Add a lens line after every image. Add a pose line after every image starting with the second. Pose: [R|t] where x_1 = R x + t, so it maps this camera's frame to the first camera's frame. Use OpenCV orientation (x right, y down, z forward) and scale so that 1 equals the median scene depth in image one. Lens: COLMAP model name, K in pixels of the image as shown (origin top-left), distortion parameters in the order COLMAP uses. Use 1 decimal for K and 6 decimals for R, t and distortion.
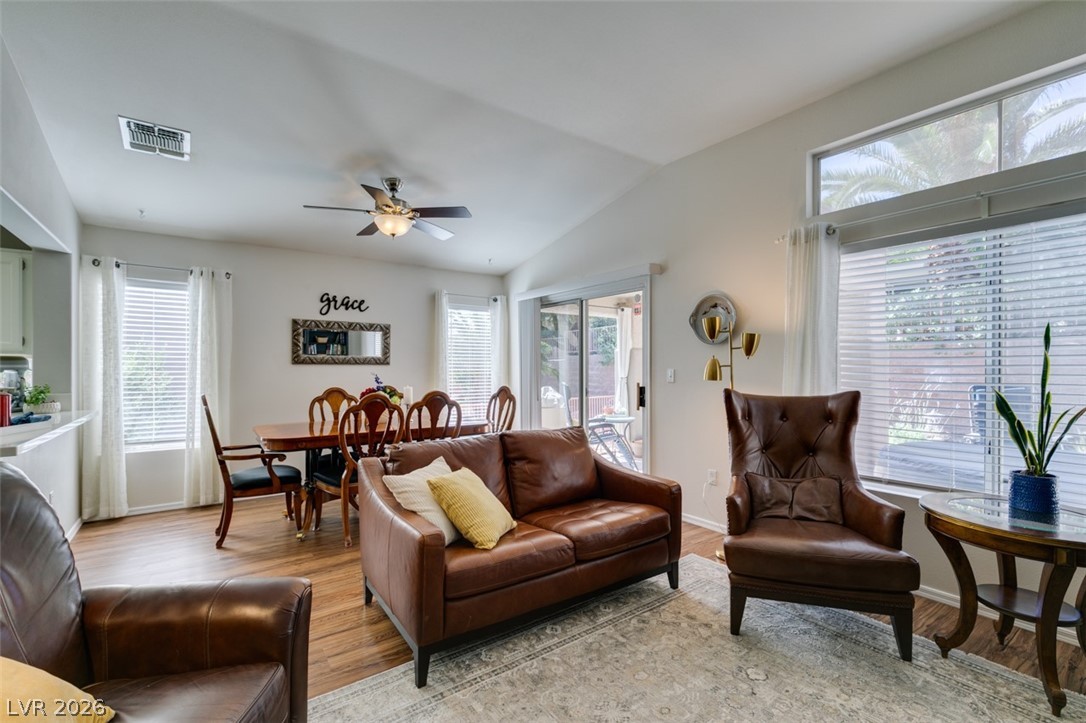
lens RADIAL K [[482.9, 0, 547.3], [0, 482.9, 366.9], [0, 0, 1]] dist [-0.002854, -0.000818]
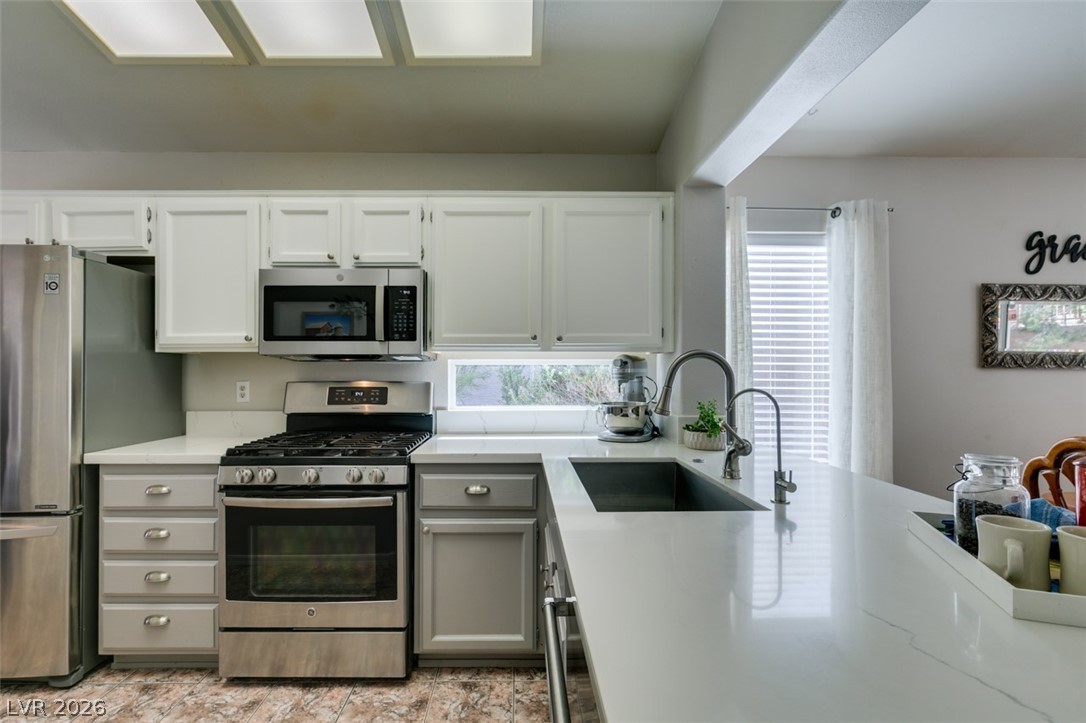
lens RADIAL K [[525.0, 0, 535.0], [0, 525.0, 364.7], [0, 0, 1]] dist [0.000717, -0.002221]
pose [[0.814713, -0.002044, -0.579860, -0.682114], [-0.003079, 0.999964, -0.007851, -0.004025], [0.579856, 0.008181, 0.814678, 0.269671]]
